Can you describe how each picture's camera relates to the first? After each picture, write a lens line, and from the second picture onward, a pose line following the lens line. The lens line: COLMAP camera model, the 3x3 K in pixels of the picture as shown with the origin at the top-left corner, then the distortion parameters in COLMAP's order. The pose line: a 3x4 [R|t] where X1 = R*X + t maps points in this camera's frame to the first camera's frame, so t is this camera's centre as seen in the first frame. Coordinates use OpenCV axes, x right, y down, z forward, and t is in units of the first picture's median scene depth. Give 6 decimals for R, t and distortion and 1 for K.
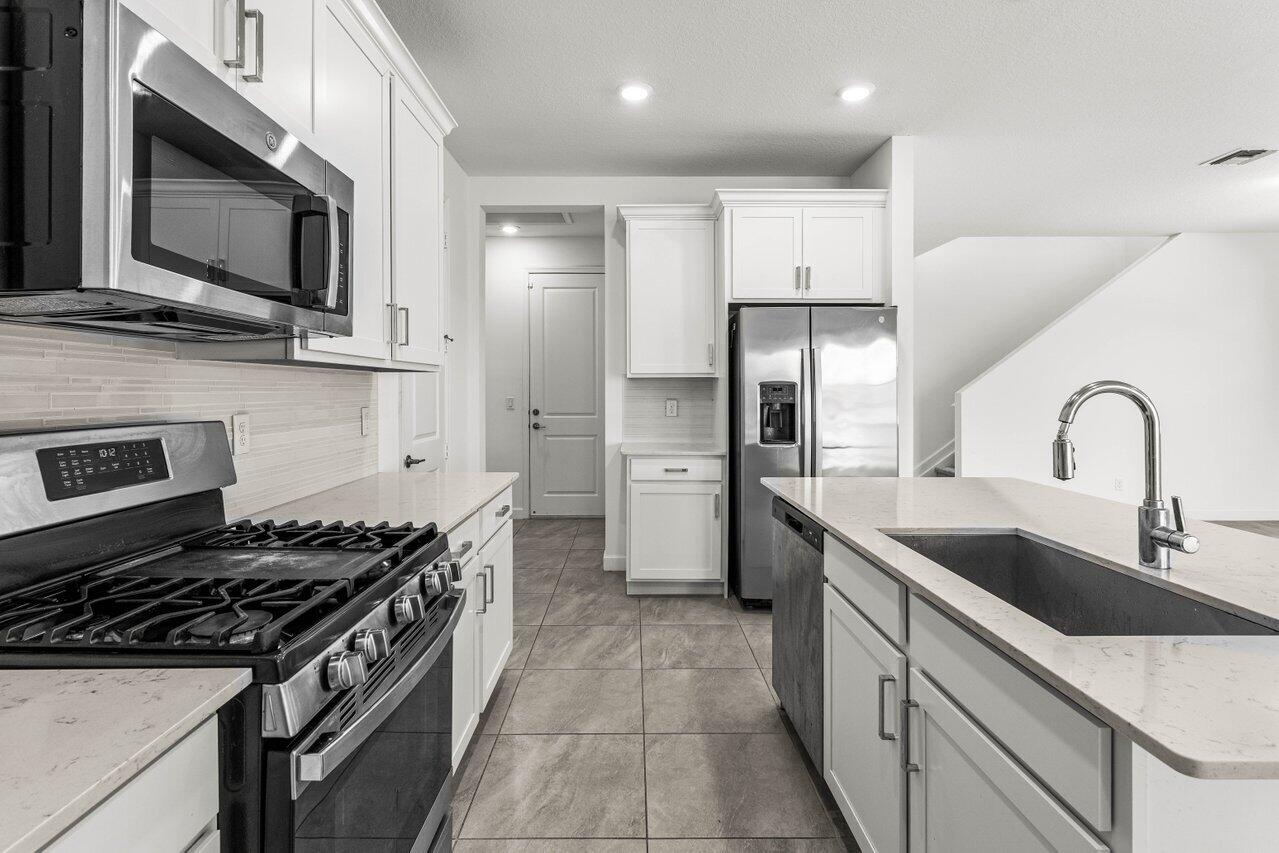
lens RADIAL K [[625.8, 0, 633.5], [0, 625.8, 393.3], [0, 0, 1]] dist [0.000487, 0.000178]
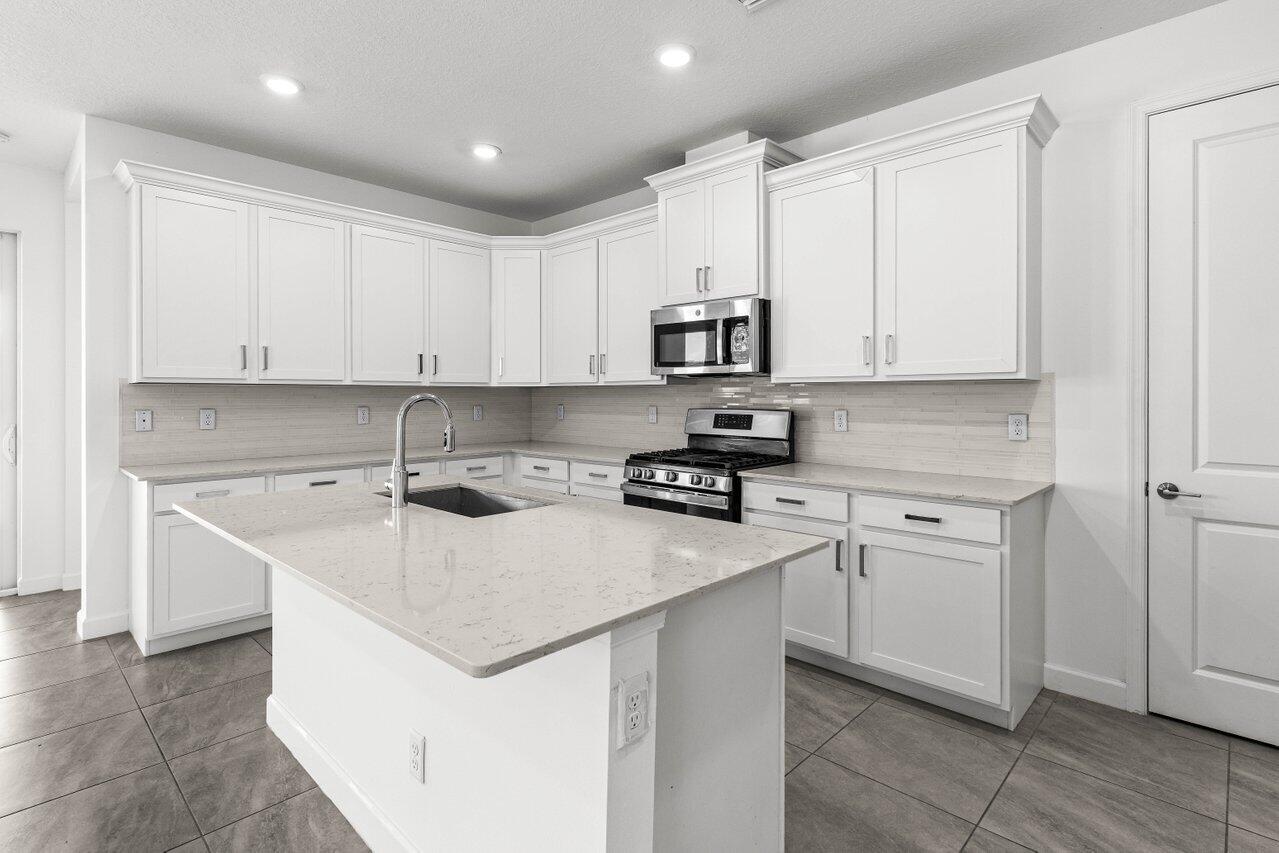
lens RADIAL K [[625.8, 0, 633.5], [0, 625.8, 393.3], [0, 0, 1]] dist [0.000487, 0.000178]
pose [[-0.705750, -0.003785, -0.708451, 0.938419], [-0.002347, 0.999993, -0.003004, -0.006991], [0.708457, -0.000458, -0.705754, 1.557639]]
